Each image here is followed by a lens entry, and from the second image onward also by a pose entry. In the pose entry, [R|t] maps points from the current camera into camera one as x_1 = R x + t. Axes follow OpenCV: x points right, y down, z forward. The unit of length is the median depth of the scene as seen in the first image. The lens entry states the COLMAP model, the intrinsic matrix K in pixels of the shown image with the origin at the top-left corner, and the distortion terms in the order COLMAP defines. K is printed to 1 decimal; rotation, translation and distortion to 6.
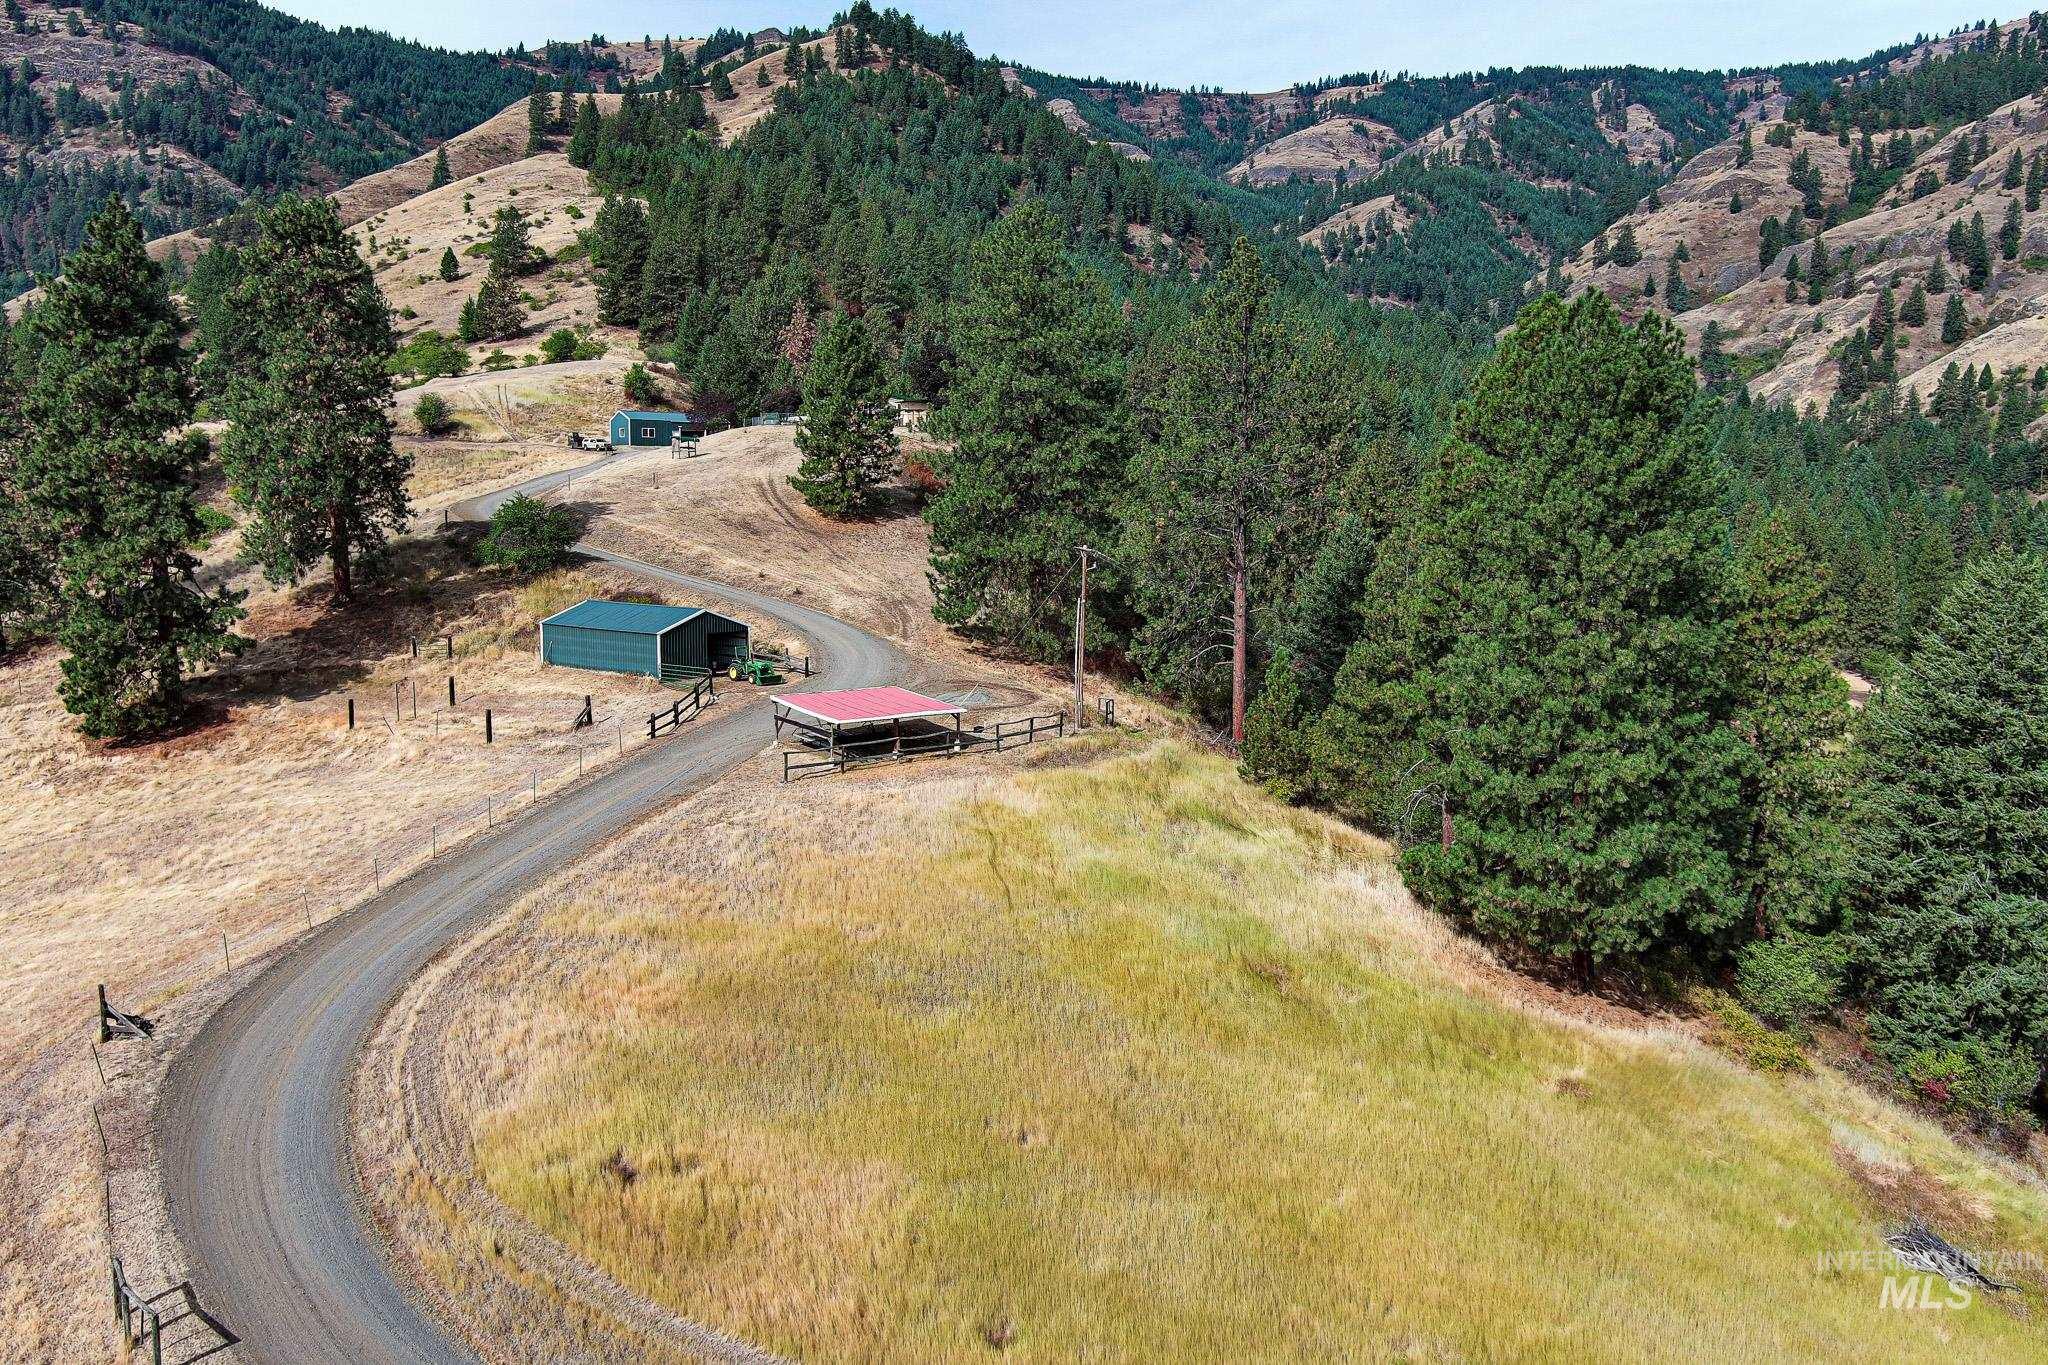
lens RADIAL K [[1588.4, 0, 1028.9], [0, 1588.4, 685.2], [0, 0, 1]] dist [0.014217, -0.007110]
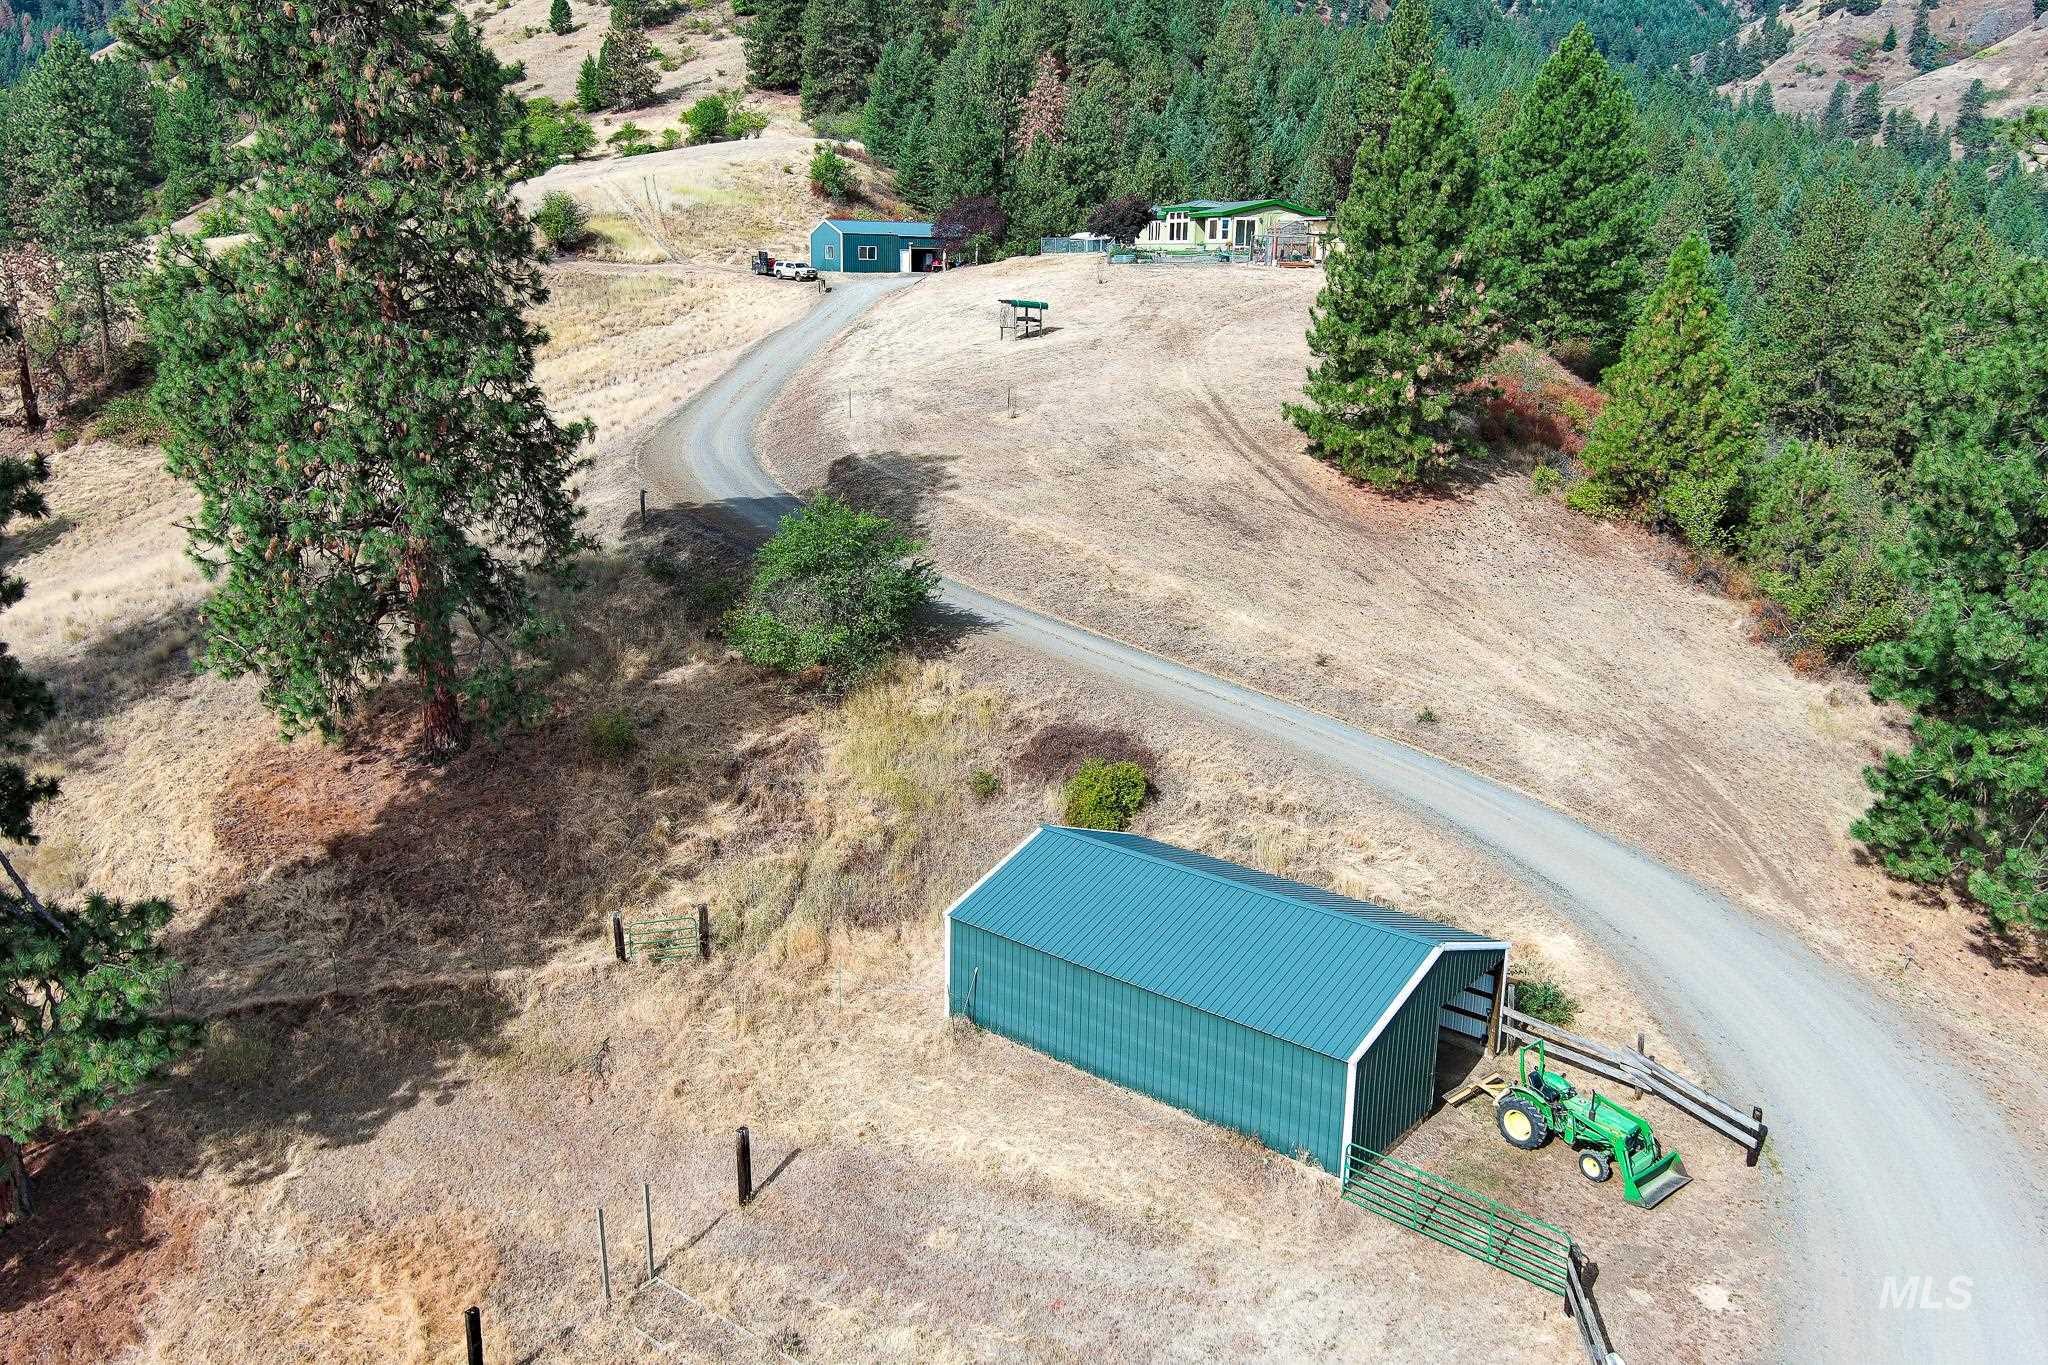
lens RADIAL K [[1588.4, 0, 1027.7], [0, 1588.4, 685.2], [0, 0, 1]] dist [0.014217, -0.007110]
pose [[0.997879, 0.020973, -0.061626, -0.064763], [-0.012369, 0.990519, 0.136819, -0.035753], [0.063911, -0.135766, 0.988677, 0.154150]]
